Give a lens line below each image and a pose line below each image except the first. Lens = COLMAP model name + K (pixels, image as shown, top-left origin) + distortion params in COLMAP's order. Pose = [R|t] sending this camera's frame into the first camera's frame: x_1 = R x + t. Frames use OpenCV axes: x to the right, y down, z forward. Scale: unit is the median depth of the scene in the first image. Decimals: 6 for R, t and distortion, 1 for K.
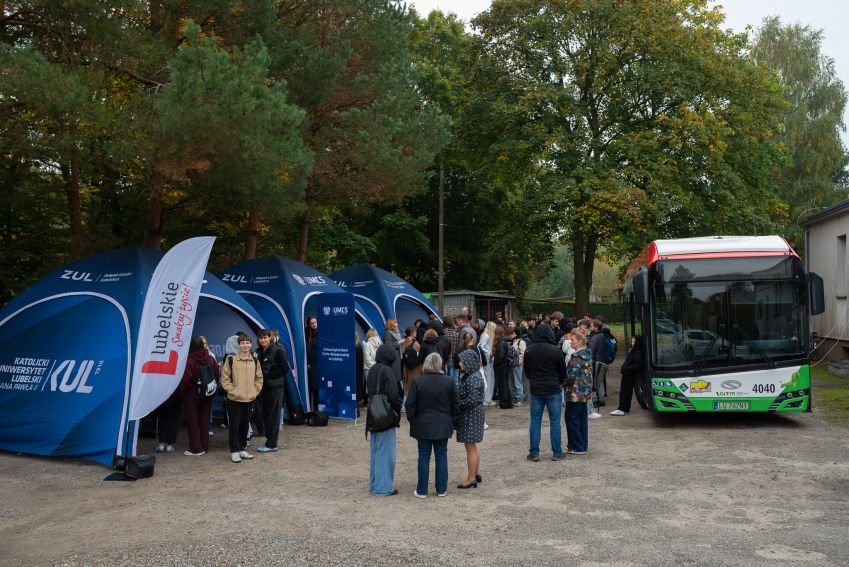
lens RADIAL K [[770.3, 0, 424.5], [0, 770.3, 283.5], [0, 0, 1]] dist [0.000930, 0.005851]
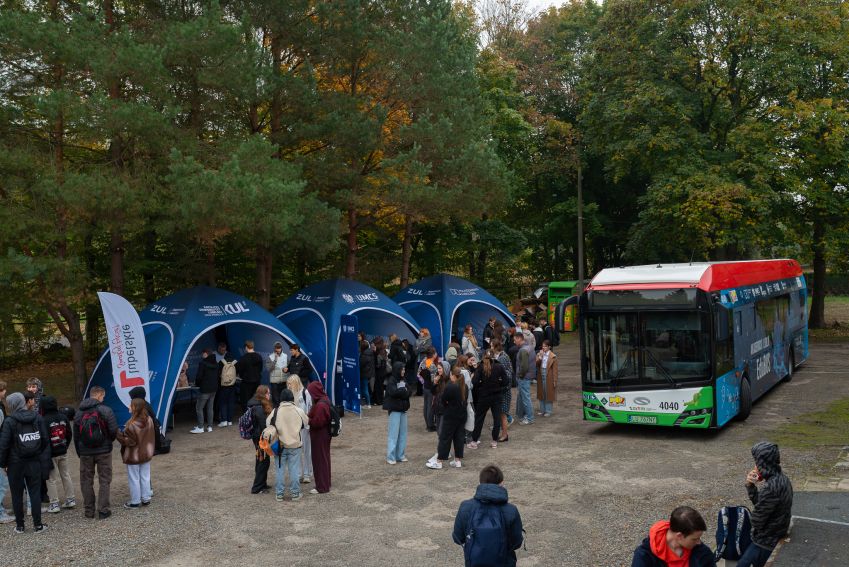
lens RADIAL K [[770.3, 0, 424.5], [0, 770.3, 283.5], [0, 0, 1]] dist [0.000930, 0.005851]
pose [[0.936228, -0.011392, -0.351210, 0.493237], [0.028739, 0.998608, 0.044219, -0.101365], [0.350217, -0.051492, 0.935252, -0.171112]]
